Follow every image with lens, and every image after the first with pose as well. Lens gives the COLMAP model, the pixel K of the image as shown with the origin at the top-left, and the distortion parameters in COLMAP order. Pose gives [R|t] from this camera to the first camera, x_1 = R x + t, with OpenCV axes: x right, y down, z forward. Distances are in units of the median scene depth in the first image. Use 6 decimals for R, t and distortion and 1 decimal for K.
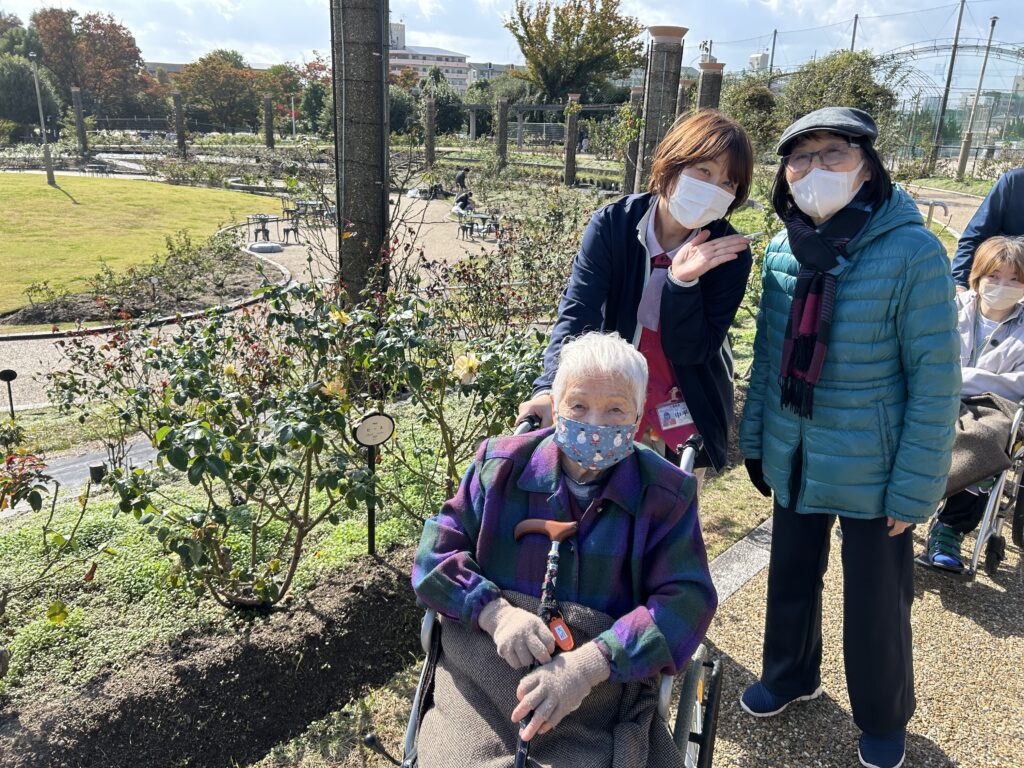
lens RADIAL K [[775.4, 0, 510.4], [0, 775.4, 386.2], [0, 0, 1]] dist [0.039389, -0.053107]
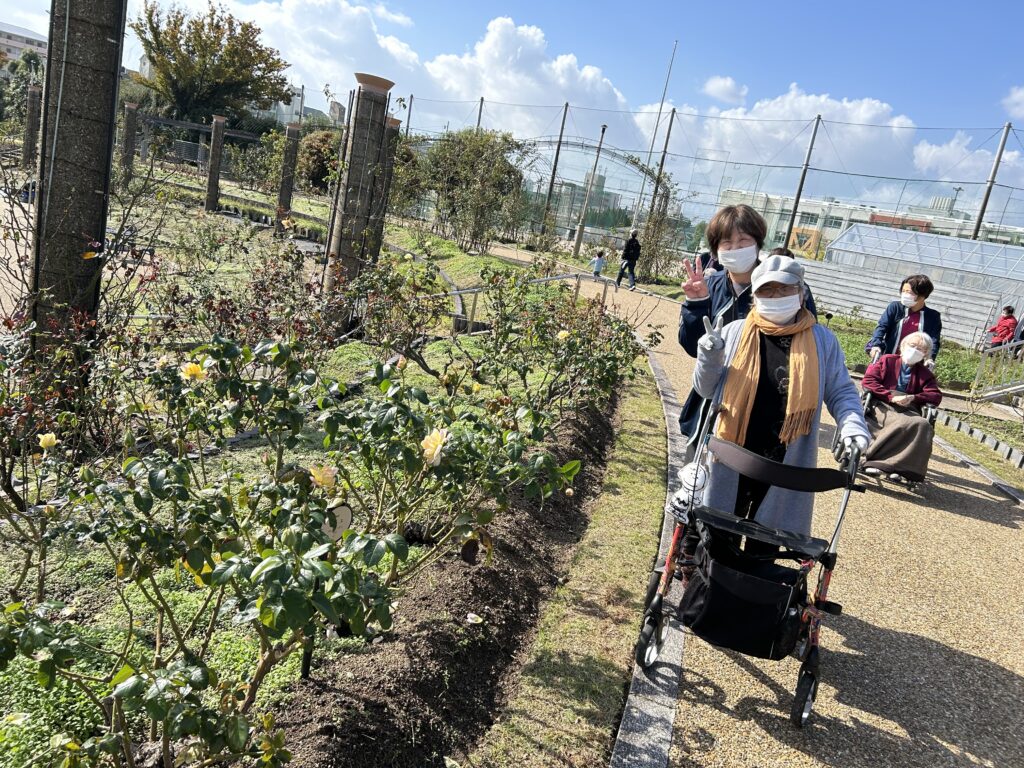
lens RADIAL K [[775.4, 0, 510.4], [0, 775.4, 386.2], [0, 0, 1]] dist [0.039389, -0.053107]
pose [[0.884734, 0.039000, 0.464462, -0.150905], [-0.015788, 0.998429, -0.053761, -0.017762], [-0.465829, 0.040231, 0.883960, 0.071332]]
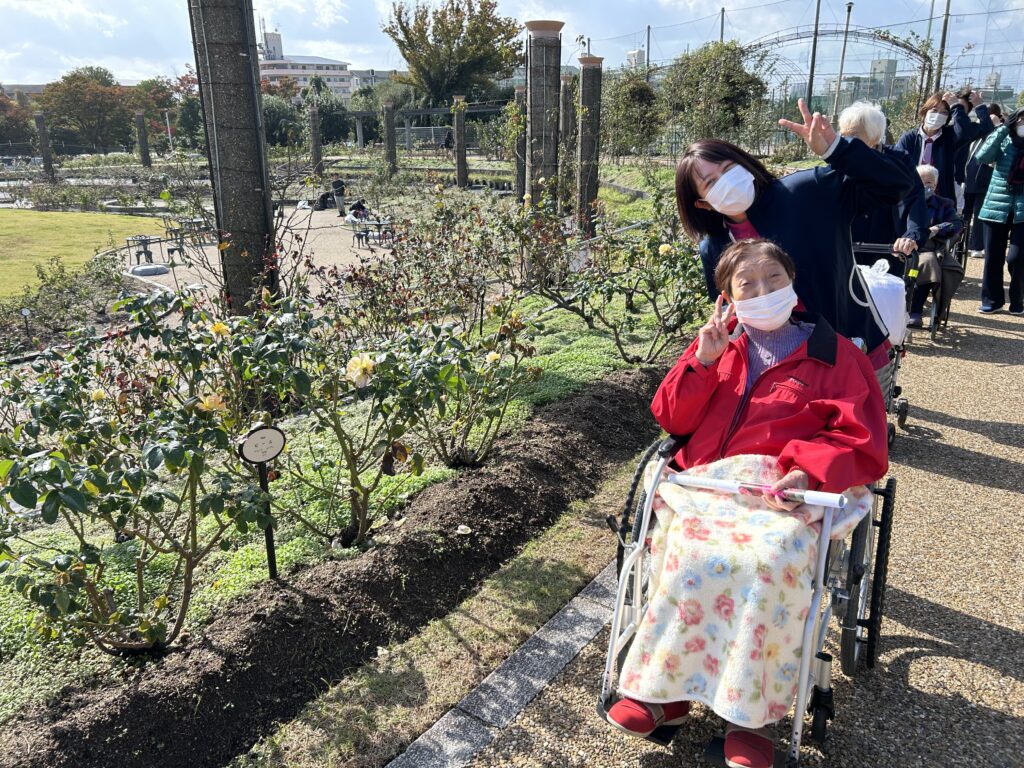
lens RADIAL K [[775.4, 0, 510.4], [0, 775.4, 386.2], [0, 0, 1]] dist [0.039389, -0.053107]
pose [[0.989759, -0.086736, 0.113380, 0.006323], [0.087240, 0.996187, 0.000513, 0.004504], [-0.112992, 0.009384, 0.993552, 0.016009]]
